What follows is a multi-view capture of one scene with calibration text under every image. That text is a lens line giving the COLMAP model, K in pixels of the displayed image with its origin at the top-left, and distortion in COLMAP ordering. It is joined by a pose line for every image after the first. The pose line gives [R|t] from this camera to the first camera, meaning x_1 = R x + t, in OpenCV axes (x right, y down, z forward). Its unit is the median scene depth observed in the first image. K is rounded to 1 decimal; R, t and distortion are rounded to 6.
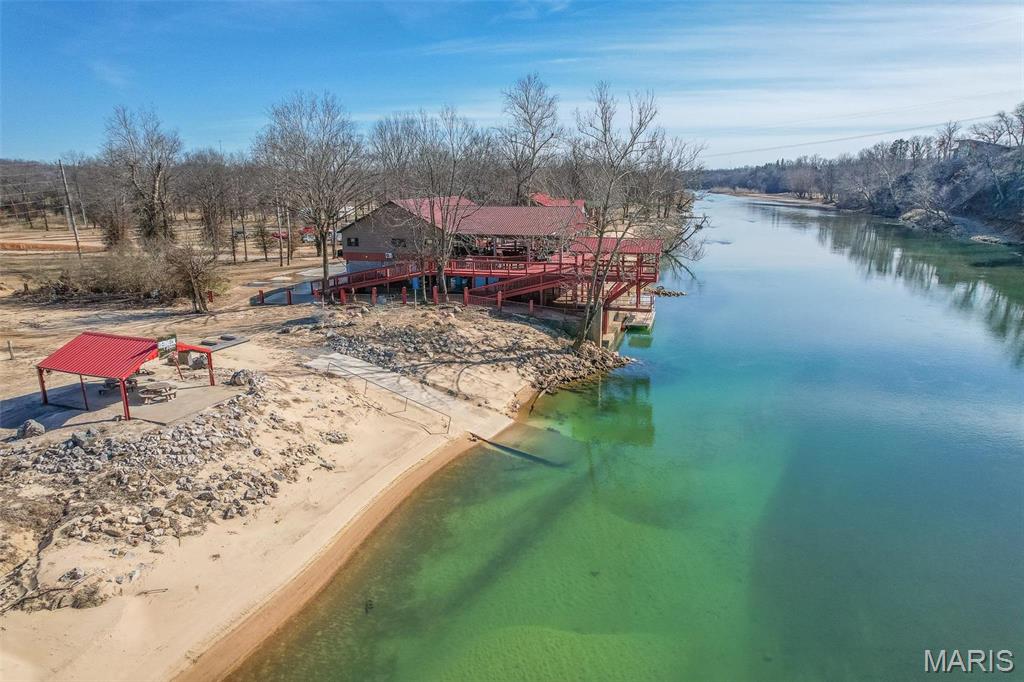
lens RADIAL K [[654.1, 0, 512.0], [0, 654.1, 341.0], [0, 0, 1]] dist [-0.086017, 0.082135]
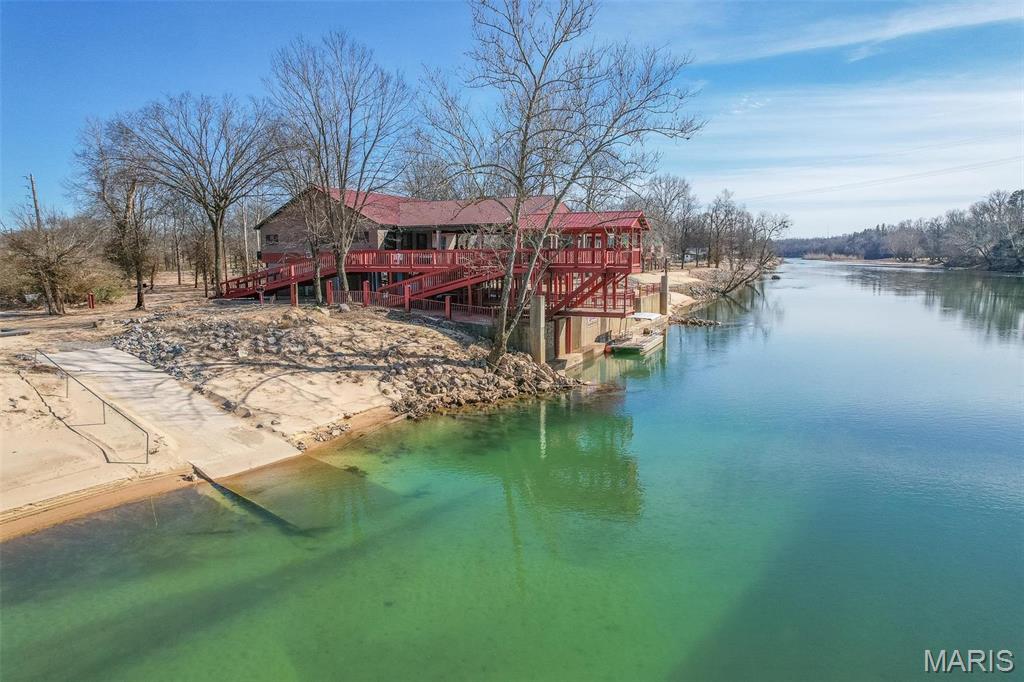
lens RADIAL K [[654.1, 0, 512.0], [0, 654.1, 341.0], [0, 0, 1]] dist [-0.086017, 0.082135]
pose [[0.990529, 0.015491, -0.136424, 0.208687], [-0.030181, 0.993878, -0.106277, 0.061889], [0.133942, 0.109388, 0.984933, 0.349735]]
